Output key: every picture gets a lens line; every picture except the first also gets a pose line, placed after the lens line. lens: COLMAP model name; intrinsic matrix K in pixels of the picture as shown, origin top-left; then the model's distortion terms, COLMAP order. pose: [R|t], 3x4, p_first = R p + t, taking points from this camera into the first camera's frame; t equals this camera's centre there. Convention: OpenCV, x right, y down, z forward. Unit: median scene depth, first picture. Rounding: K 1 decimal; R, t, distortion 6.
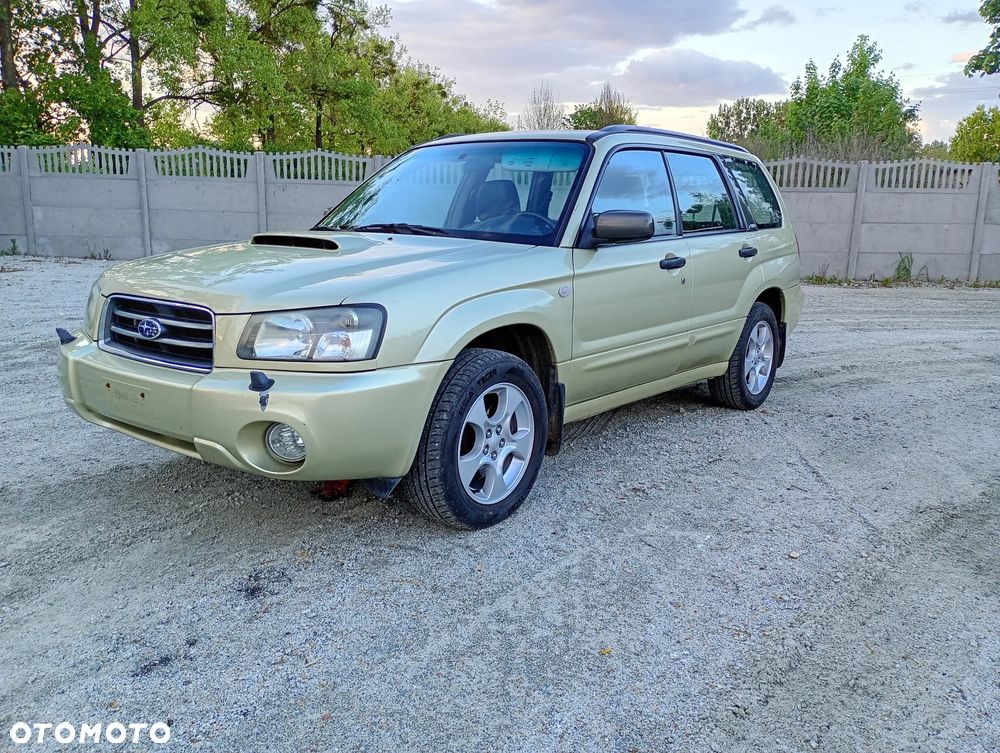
lens RADIAL K [[823.1, 0, 497.0], [0, 823.1, 375.8], [0, 0, 1]] dist [0.053632, -0.063509]
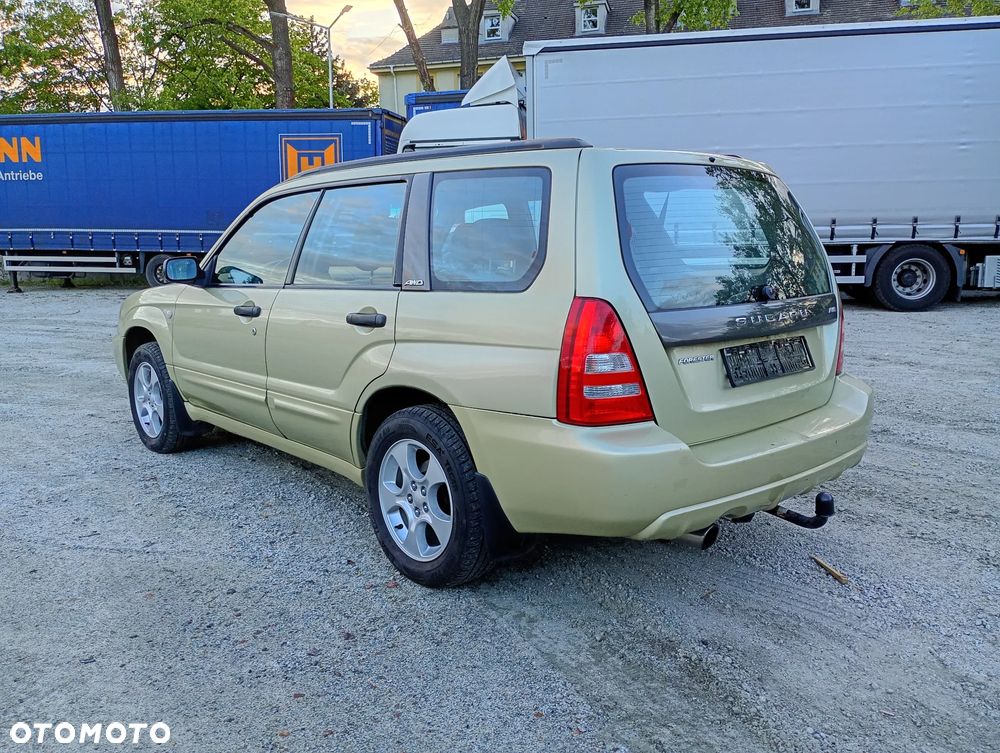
lens RADIAL K [[823.1, 0, 497.0], [0, 823.1, 375.8], [0, 0, 1]] dist [0.053632, -0.063509]
pose [[-0.146905, 0.151383, -0.977498, 1.176430], [-0.189243, 0.965664, 0.177991, -0.304102], [0.970879, 0.211133, -0.113213, 1.471492]]
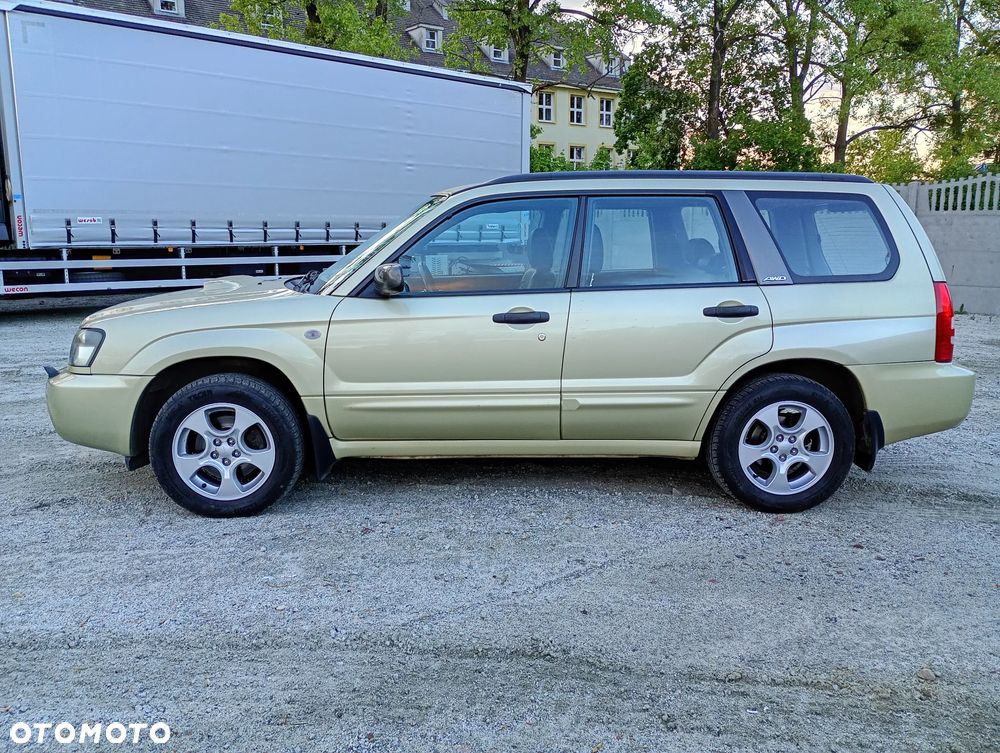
lens RADIAL K [[823.1, 0, 497.0], [0, 823.1, 375.8], [0, 0, 1]] dist [0.053632, -0.063509]
pose [[0.666727, 0.112880, -0.736704, 0.929439], [-0.139629, 0.989880, 0.025305, -0.094114], [0.732106, 0.085994, 0.675741, 0.362698]]
